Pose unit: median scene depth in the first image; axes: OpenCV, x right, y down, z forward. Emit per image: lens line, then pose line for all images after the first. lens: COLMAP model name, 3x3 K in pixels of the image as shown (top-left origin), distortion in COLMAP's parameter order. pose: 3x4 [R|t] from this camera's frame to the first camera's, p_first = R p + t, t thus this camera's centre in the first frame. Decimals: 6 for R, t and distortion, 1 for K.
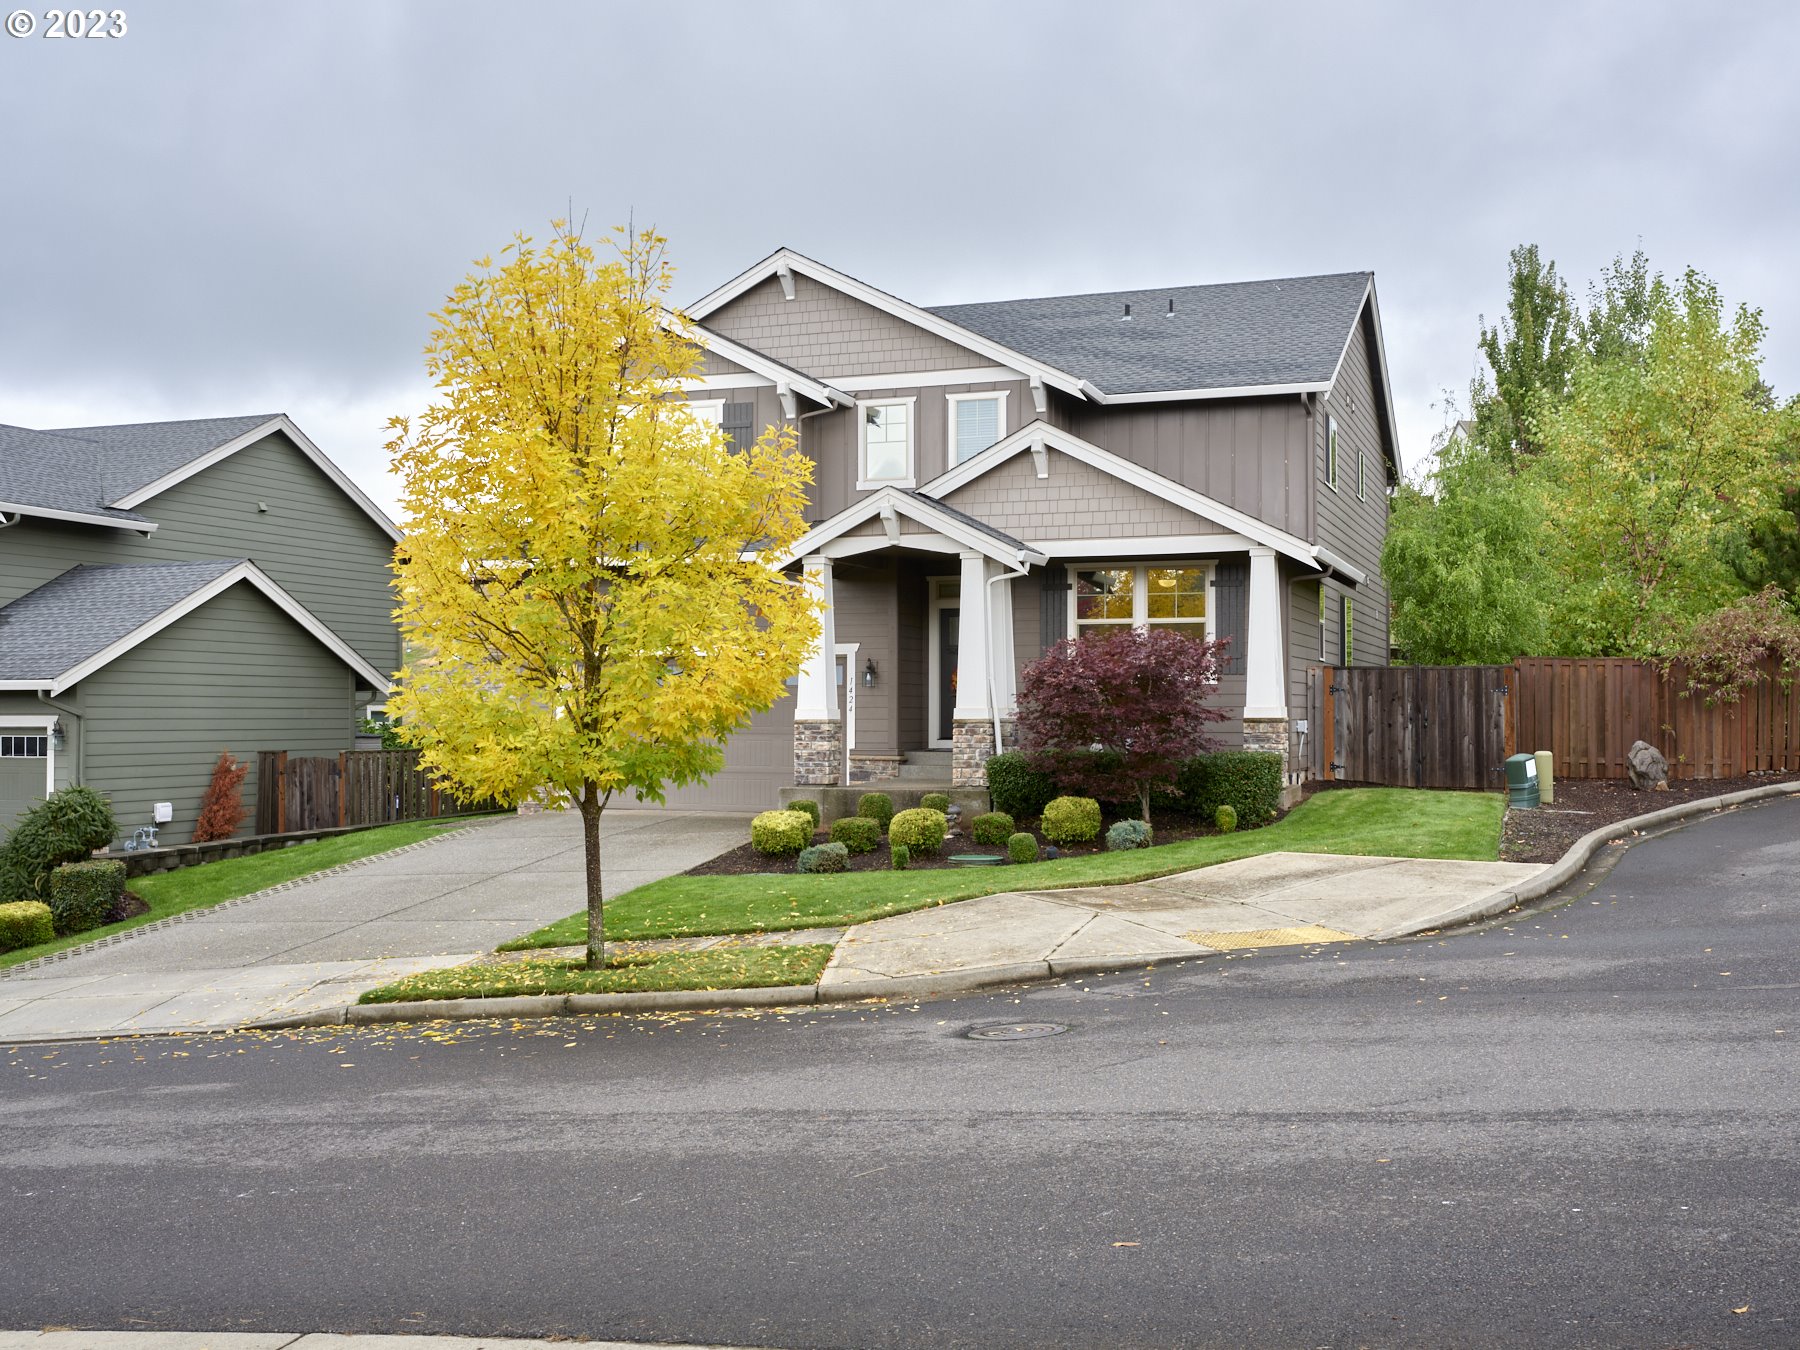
lens RADIAL K [[1856.9, 0, 900.0], [0, 1856.9, 675.0], [0, 0, 1]] dist [0.008771, -0.025802]
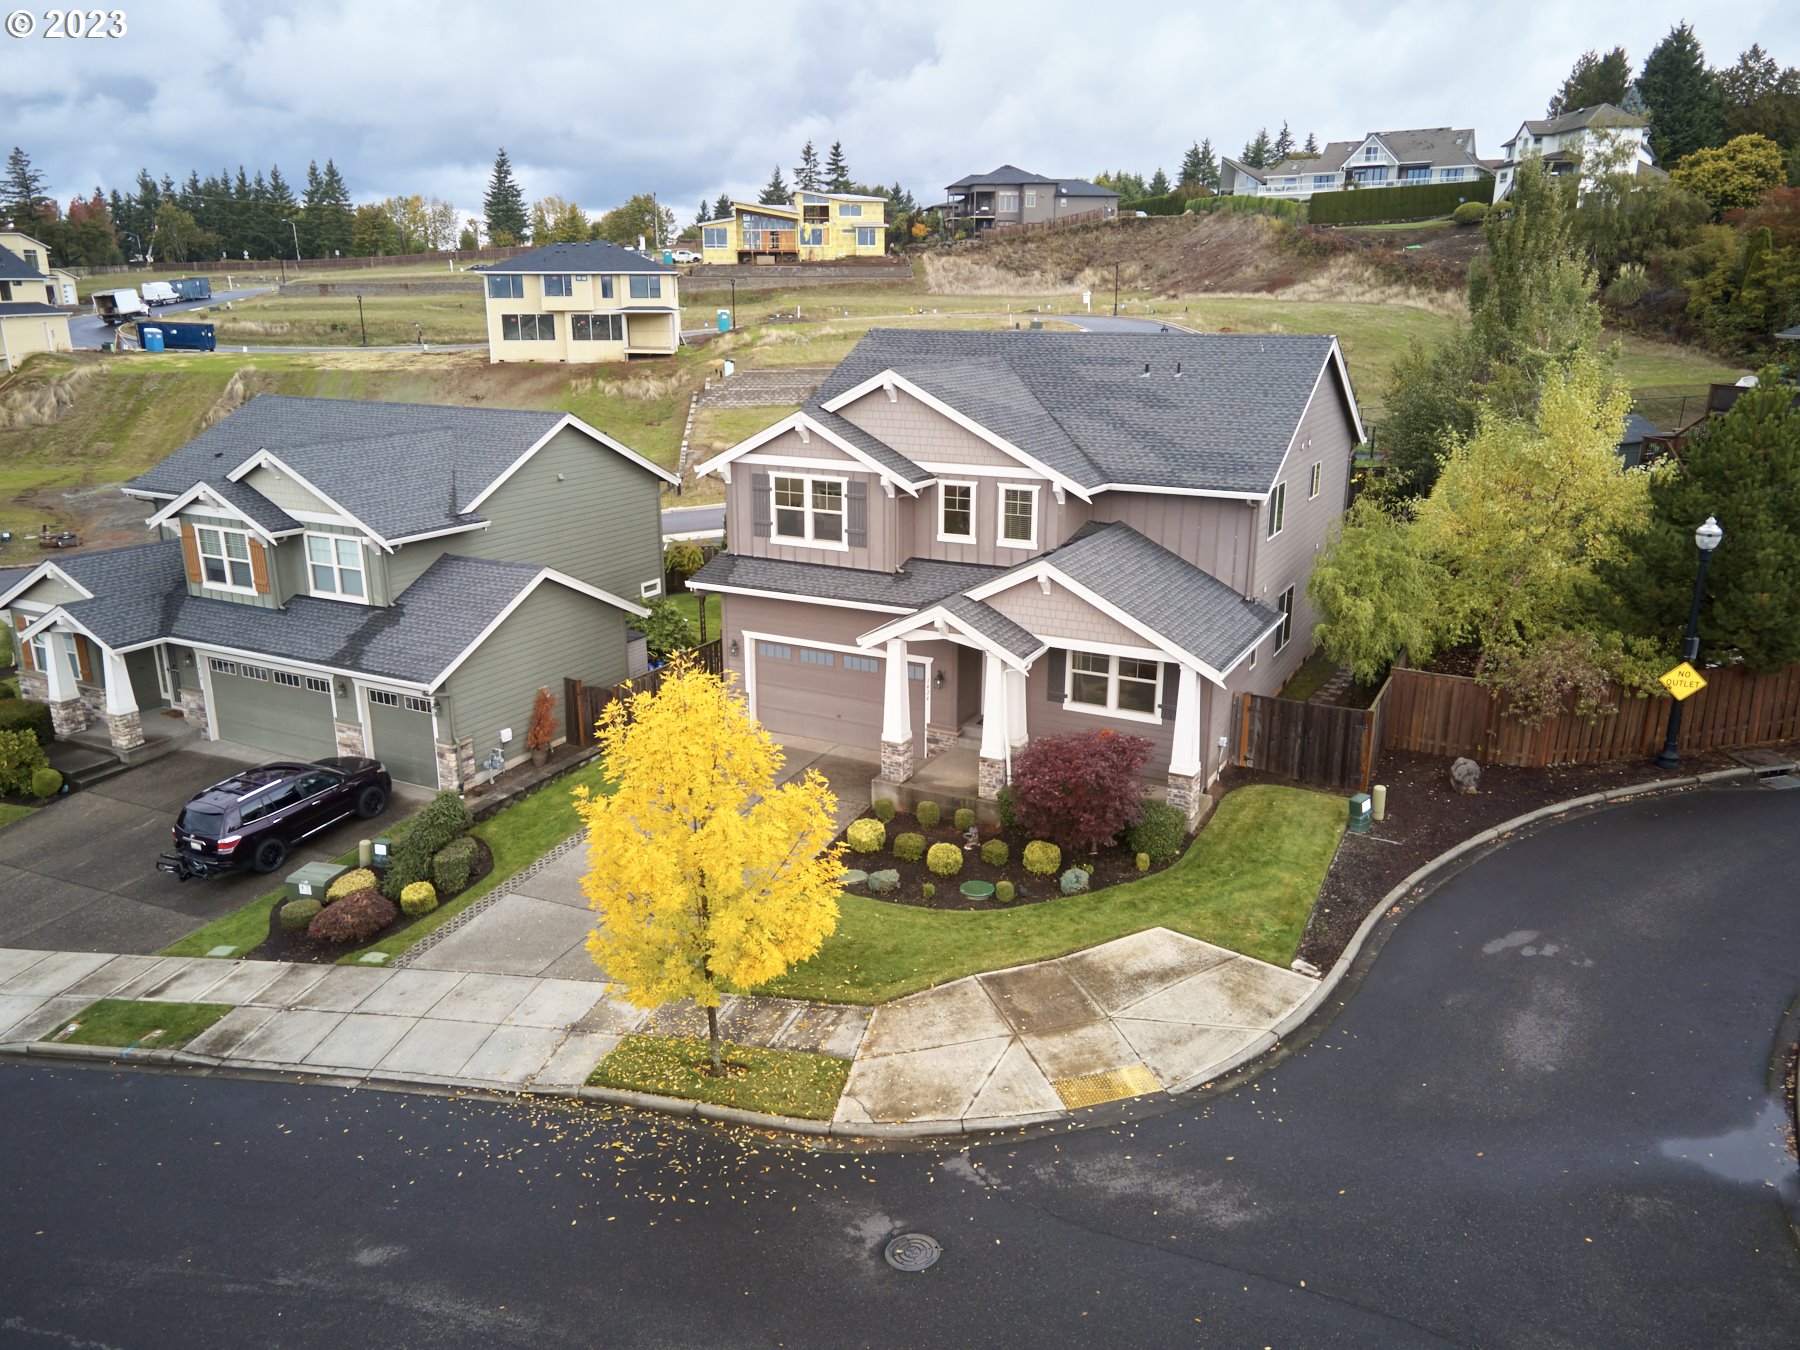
lens RADIAL K [[1319.1, 0, 888.5], [0, 1319.1, 673.0], [0, 0, 1]] dist [0.024751, -0.004454]
pose [[0.990420, 0.038039, -0.132741, 0.083943], [0.003495, 0.954095, 0.299484, -0.323923], [0.138040, -0.297079, 0.944822, -0.023898]]
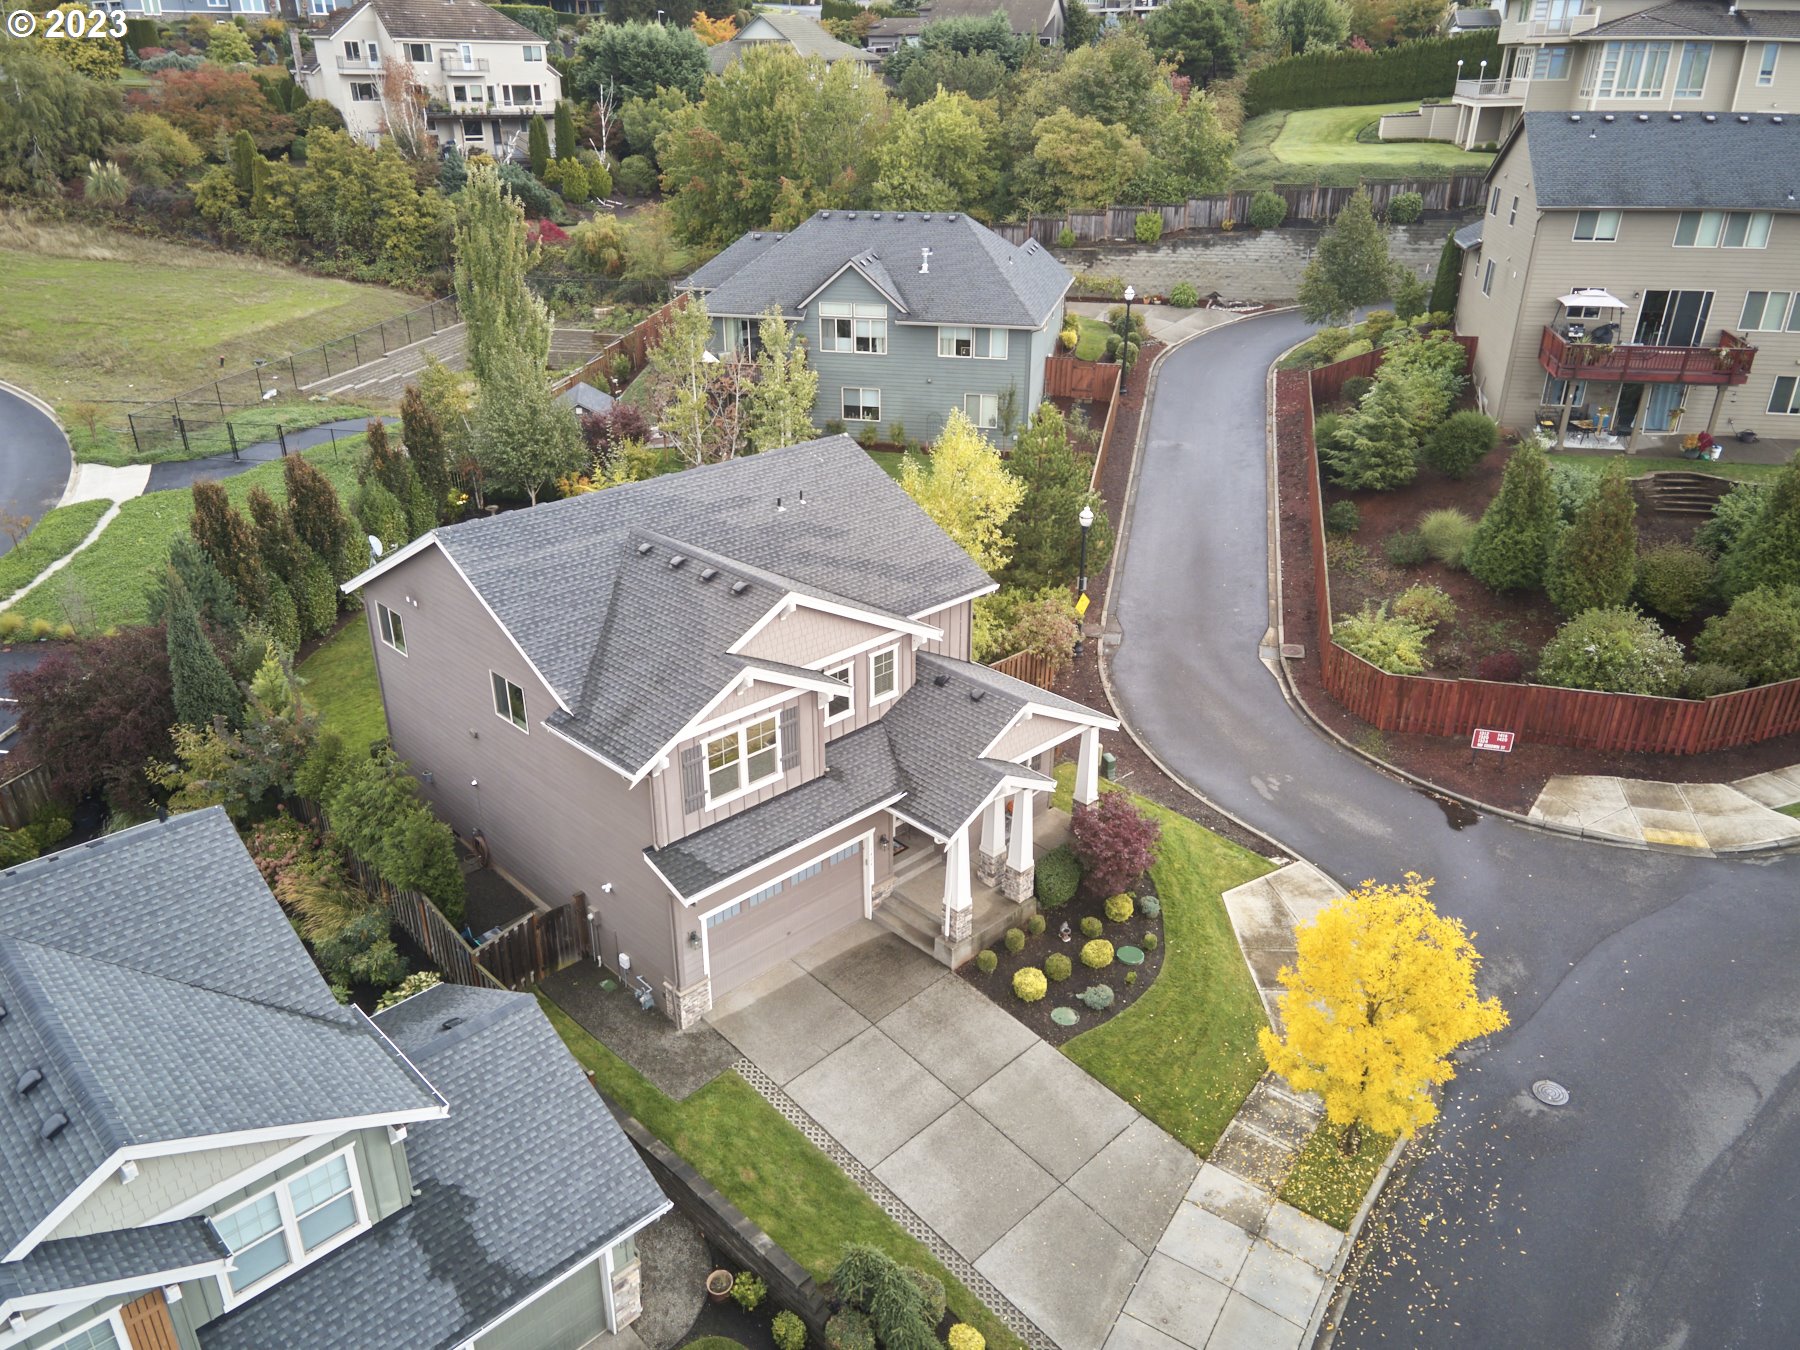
lens RADIAL K [[1319.1, 0, 888.5], [0, 1319.1, 673.0], [0, 0, 1]] dist [0.024751, -0.004454]
pose [[0.441998, -0.380184, 0.812464, -0.883943], [-0.014419, 0.902613, 0.430212, -0.622565], [-0.896900, -0.201867, 0.393471, 0.559695]]
